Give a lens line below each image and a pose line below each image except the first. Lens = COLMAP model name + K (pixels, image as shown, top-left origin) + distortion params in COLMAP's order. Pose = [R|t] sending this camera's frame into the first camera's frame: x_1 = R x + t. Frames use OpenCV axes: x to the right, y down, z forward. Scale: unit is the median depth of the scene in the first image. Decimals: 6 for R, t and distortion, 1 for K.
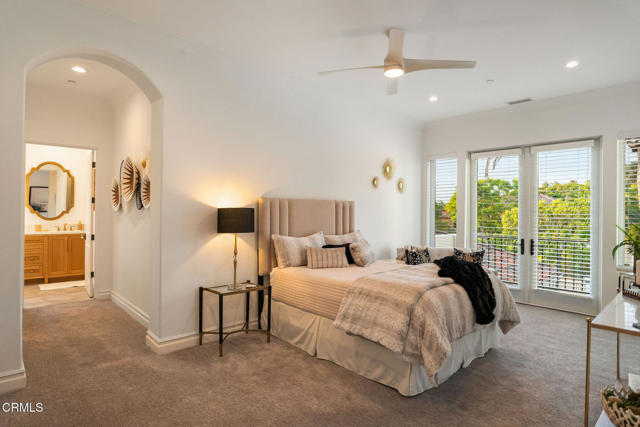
lens RADIAL K [[348.6, 0, 319.9], [0, 348.6, 213.8], [0, 0, 1]] dist [-0.016334, -0.000525]
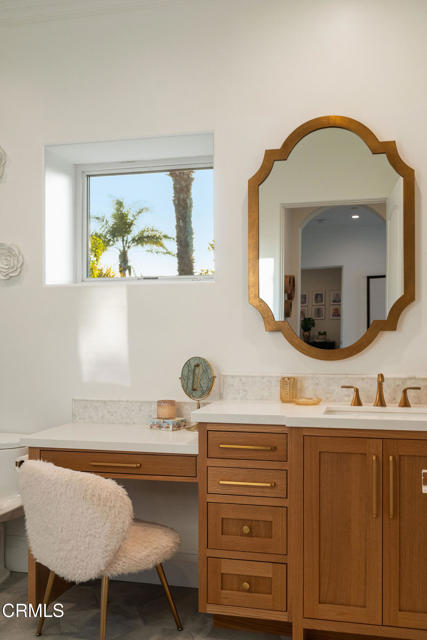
lens RADIAL K [[658.7, 0, 214.0], [0, 658.7, 321.2], [0, 0, 1]] dist [-0.007787, 0.000000]
pose [[0.531407, -0.010284, -0.847054, -0.430372], [0.006727, 0.999946, -0.007921, -0.004973], [0.847090, -0.001489, 0.531447, 0.680609]]
